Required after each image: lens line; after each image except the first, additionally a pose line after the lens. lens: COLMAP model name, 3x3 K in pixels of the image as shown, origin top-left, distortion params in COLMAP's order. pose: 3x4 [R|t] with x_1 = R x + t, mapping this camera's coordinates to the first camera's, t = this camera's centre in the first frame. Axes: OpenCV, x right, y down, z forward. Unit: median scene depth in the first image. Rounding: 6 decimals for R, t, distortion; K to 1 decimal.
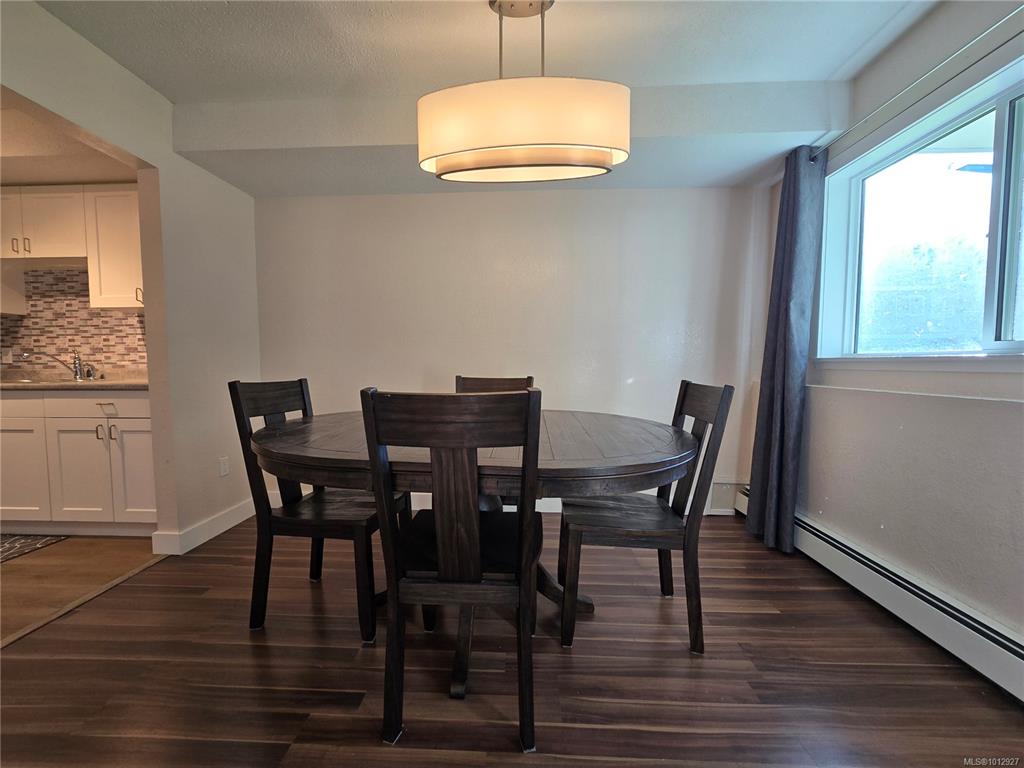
lens RADIAL K [[419.9, 0, 503.5], [0, 419.9, 396.5], [0, 0, 1]] dist [-0.004966, 0.001411]
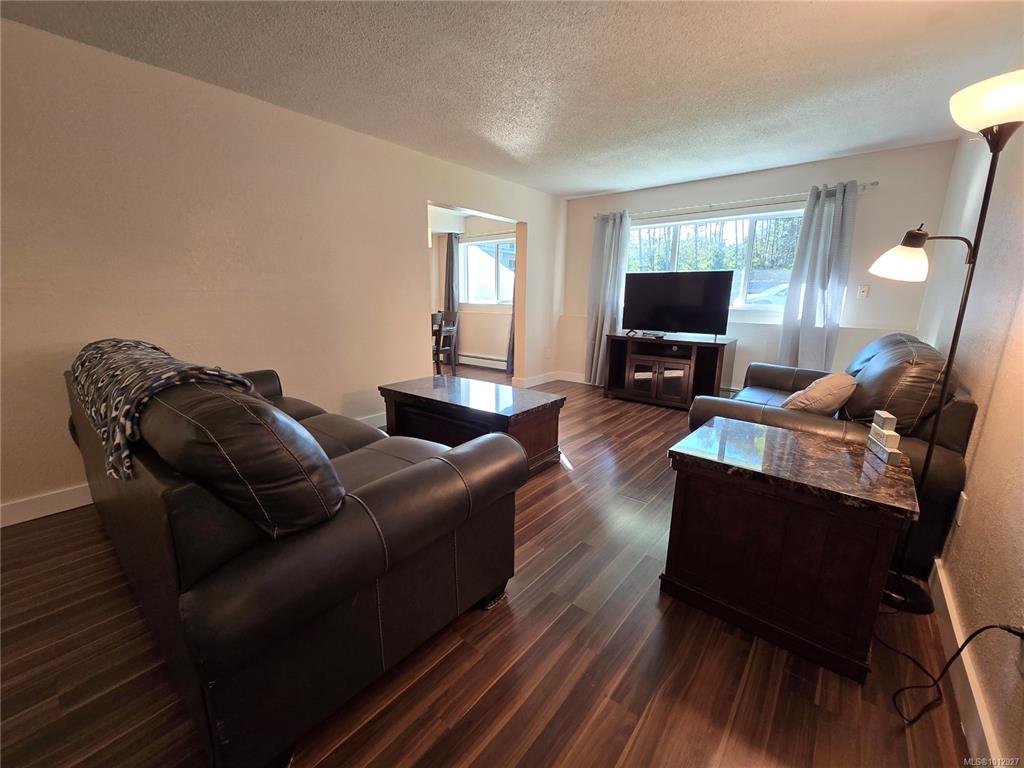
lens RADIAL K [[419.9, 0, 510.2], [0, 419.9, 388.0], [0, 0, 1]] dist [-0.004966, 0.001411]
pose [[0.596310, -0.166072, 0.785388, -1.810947], [0.042672, 0.983541, 0.175573, 0.006901], [-0.801620, -0.071182, 0.593582, -1.375218]]
